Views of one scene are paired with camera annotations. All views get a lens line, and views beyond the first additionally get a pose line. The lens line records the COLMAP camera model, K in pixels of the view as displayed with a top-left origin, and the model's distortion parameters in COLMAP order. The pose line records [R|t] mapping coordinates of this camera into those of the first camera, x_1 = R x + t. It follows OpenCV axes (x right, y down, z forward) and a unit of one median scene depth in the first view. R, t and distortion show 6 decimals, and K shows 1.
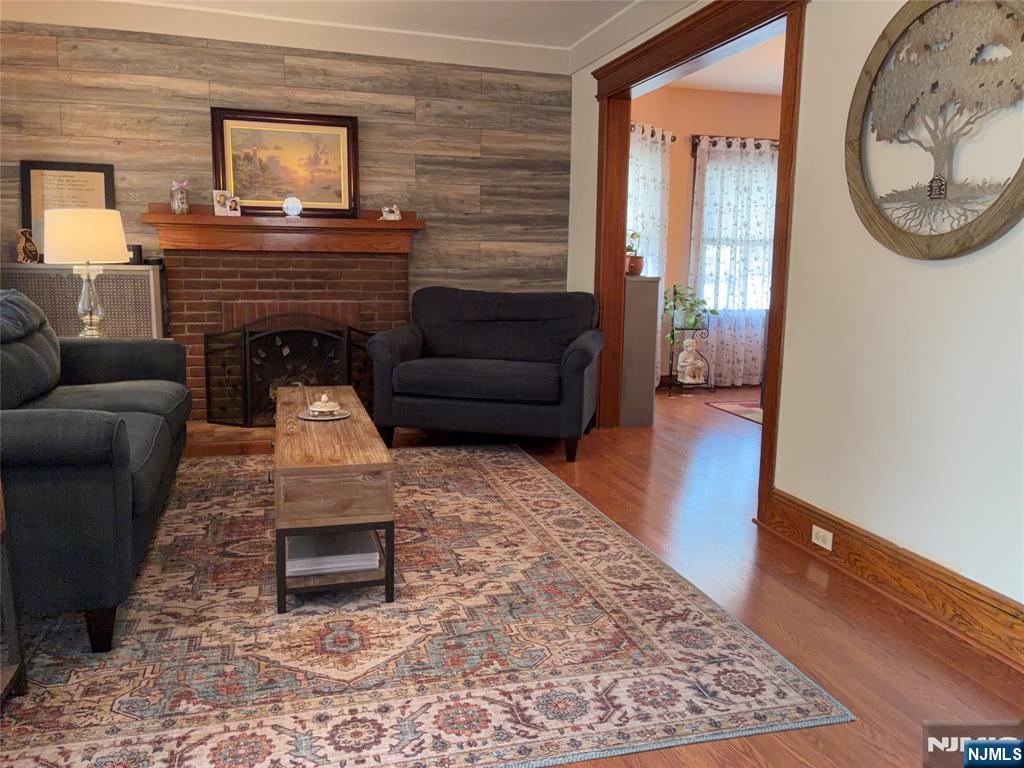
lens RADIAL K [[776.1, 0, 508.8], [0, 776.1, 379.1], [0, 0, 1]] dist [0.024212, -0.002871]
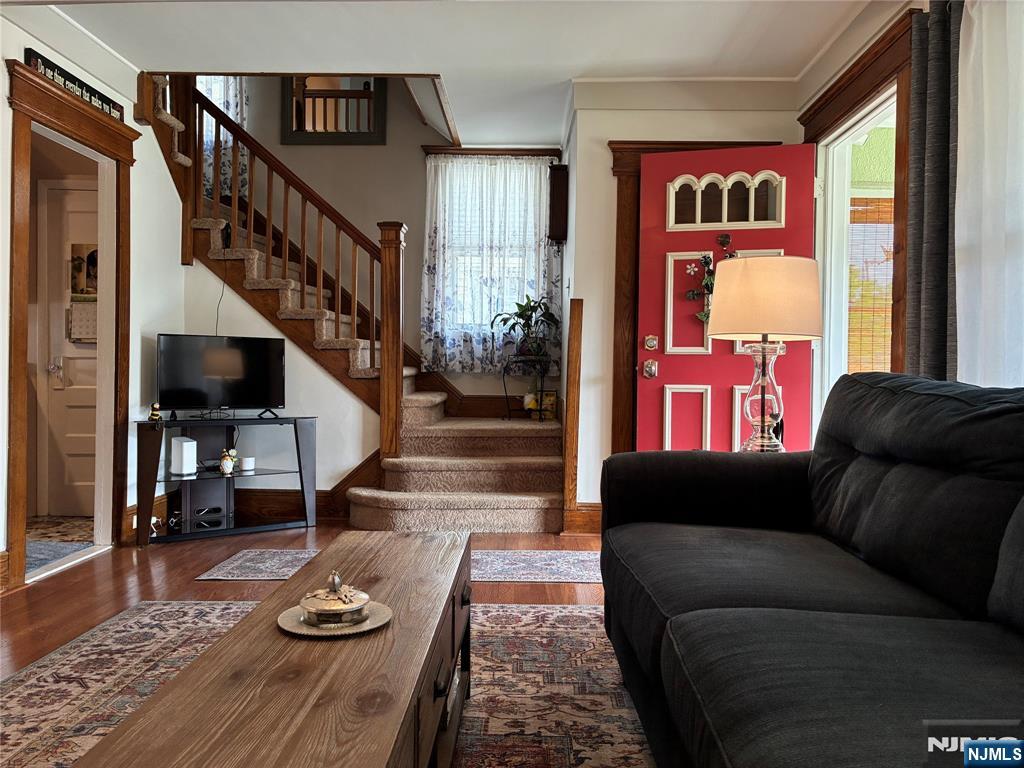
lens RADIAL K [[776.1, 0, 508.8], [0, 776.1, 379.1], [0, 0, 1]] dist [0.024212, -0.002871]
pose [[-0.952312, -0.027247, 0.303906, -0.612687], [0.021495, 0.987539, 0.155896, -0.208004], [-0.304367, 0.154995, -0.939860, 1.803514]]
